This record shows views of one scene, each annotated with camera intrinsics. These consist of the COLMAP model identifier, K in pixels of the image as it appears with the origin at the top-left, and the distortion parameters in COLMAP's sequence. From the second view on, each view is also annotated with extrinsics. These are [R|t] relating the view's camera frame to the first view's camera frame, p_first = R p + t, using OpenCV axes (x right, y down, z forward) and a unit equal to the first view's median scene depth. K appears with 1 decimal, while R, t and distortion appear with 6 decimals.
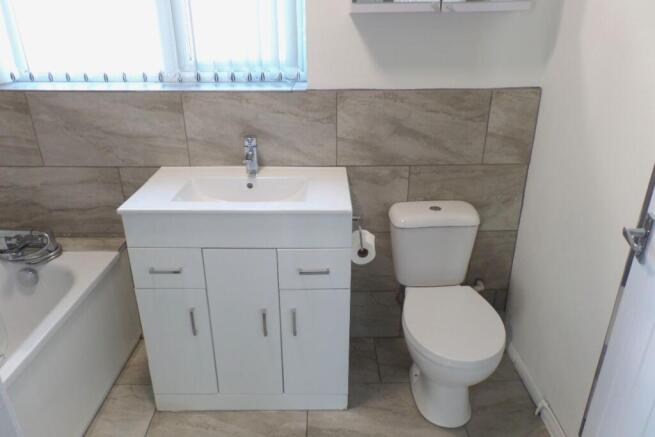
lens RADIAL K [[470.0, 0, 327.5], [0, 470.0, 218.5], [0, 0, 1]] dist [0.004082, 0.005674]
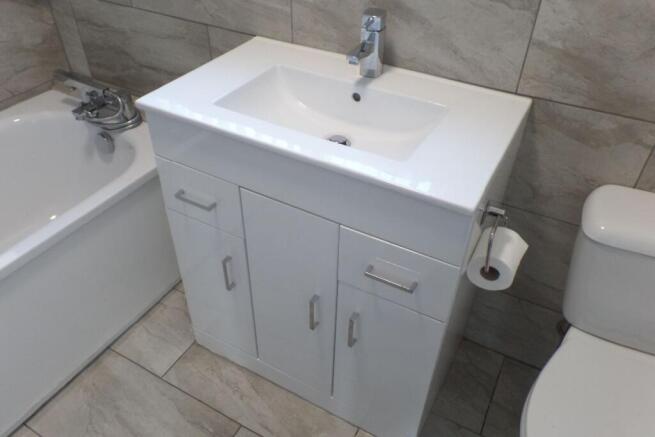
lens RADIAL K [[492.8, 0, 330.8], [0, 492.8, 219.9], [0, 0, 1]] dist [0.006292, 0.005398]
pose [[0.872666, 0.322139, -0.366988, 0.092096], [-0.207792, 0.925071, 0.317908, -0.114537], [0.441900, -0.201170, 0.874217, 0.372775]]
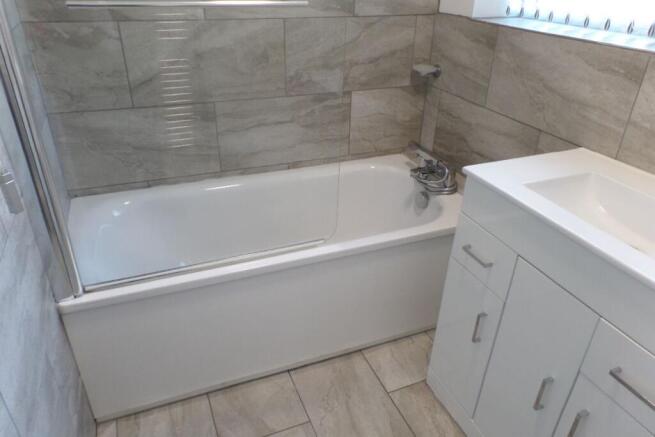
lens RADIAL K [[470.0, 0, 327.5], [0, 470.0, 218.5], [0, 0, 1]] dist [0.004082, 0.005674]
pose [[0.372314, 0.453321, -0.809865, 0.172269], [-0.386242, 0.869126, 0.308928, -0.086138], [0.843919, 0.197786, 0.498680, 0.290658]]
